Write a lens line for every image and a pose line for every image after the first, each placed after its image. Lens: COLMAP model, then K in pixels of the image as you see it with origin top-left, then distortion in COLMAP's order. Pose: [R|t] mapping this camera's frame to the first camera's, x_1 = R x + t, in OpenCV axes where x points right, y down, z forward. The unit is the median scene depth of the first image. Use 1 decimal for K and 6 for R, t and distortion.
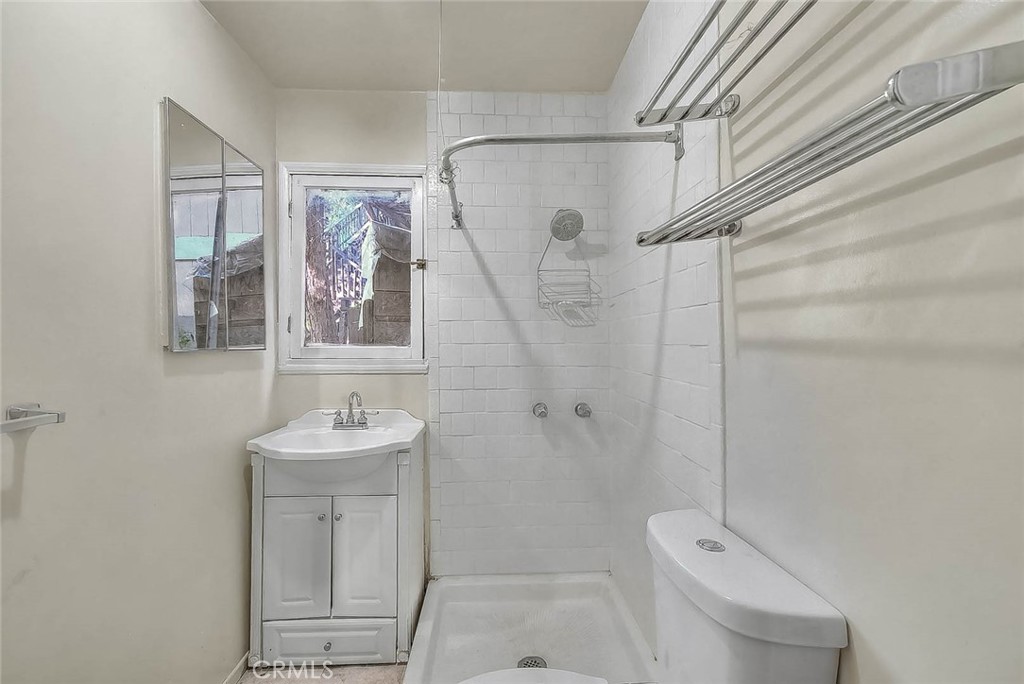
lens RADIAL K [[430.4, 0, 508.9], [0, 430.4, 346.7], [0, 0, 1]] dist [-0.001444, -0.000484]
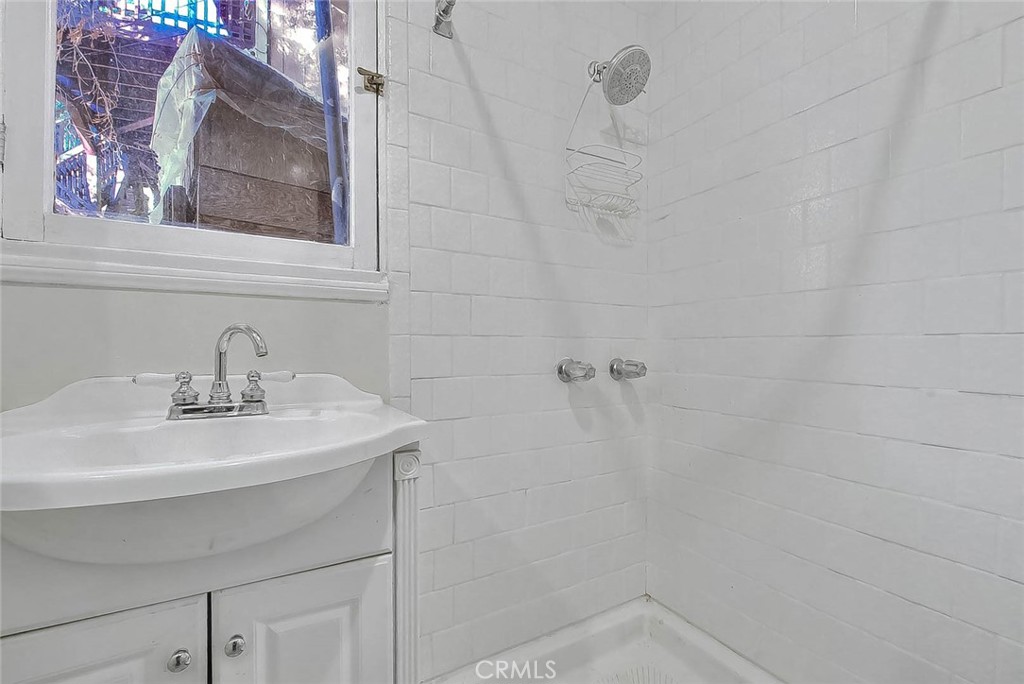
lens RADIAL K [[436.8, 0, 510.5], [0, 436.8, 358.8], [0, 0, 1]] dist [0.001686, -0.000037]
pose [[0.882398, -0.003543, 0.470490, -0.303636], [-0.001788, 0.999939, 0.010884, 0.124267], [-0.470500, -0.010445, 0.882338, 0.473189]]
